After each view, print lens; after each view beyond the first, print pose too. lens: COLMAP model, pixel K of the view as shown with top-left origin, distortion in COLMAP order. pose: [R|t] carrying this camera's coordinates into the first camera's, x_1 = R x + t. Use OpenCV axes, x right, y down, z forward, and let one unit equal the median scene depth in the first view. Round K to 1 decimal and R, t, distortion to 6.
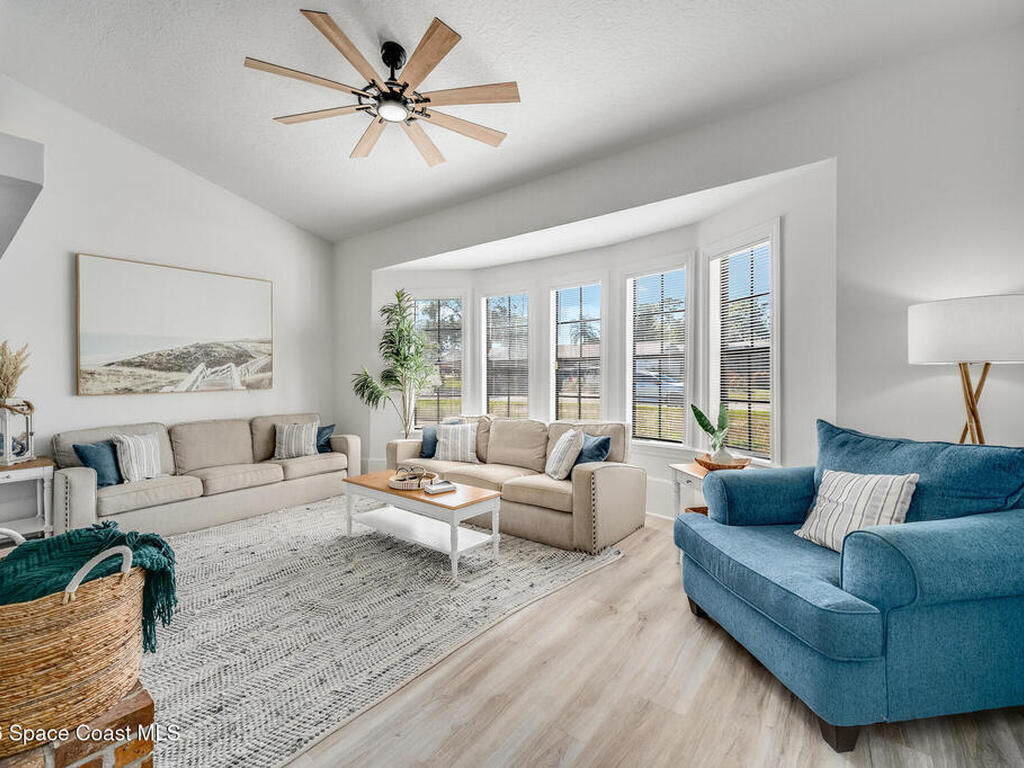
lens RADIAL K [[414.6, 0, 513.8], [0, 414.6, 378.5], [0, 0, 1]] dist [-0.000417, -0.000030]
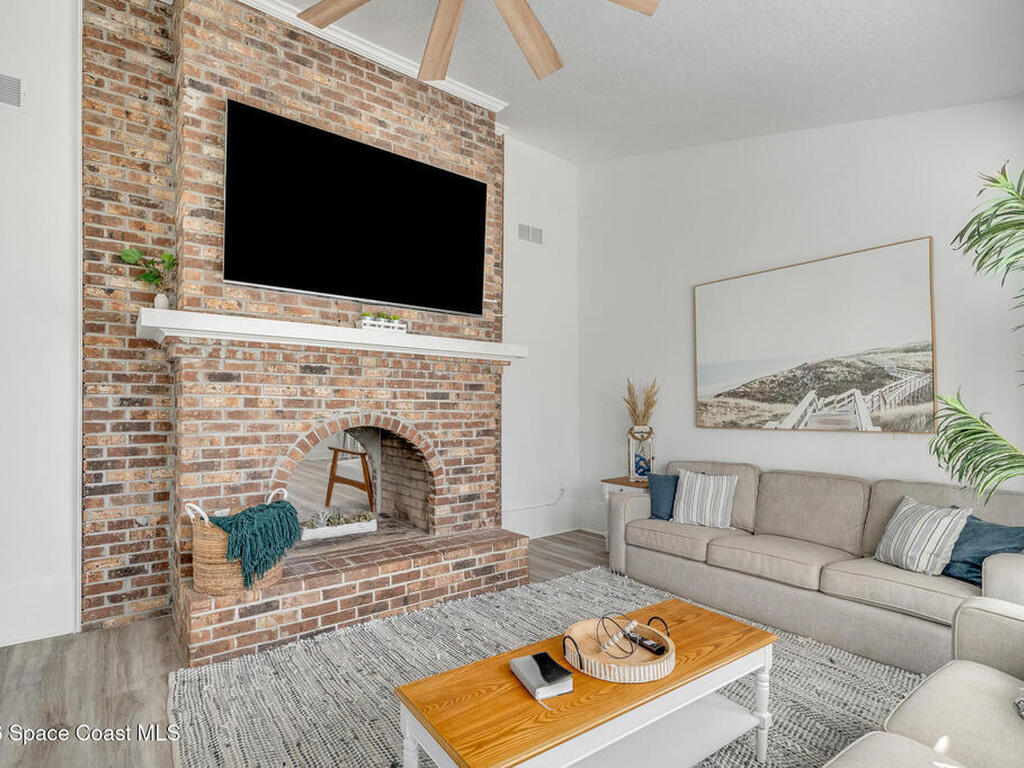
lens RADIAL K [[553.6, 0, 512.4], [0, 553.6, 387.5], [0, 0, 1]] dist [-0.002035, -0.000199]
pose [[-0.278867, -0.023501, -0.960042, 0.311911], [-0.007048, 0.999724, -0.022425, -0.018315], [0.960304, 0.000513, -0.278955, 0.802537]]
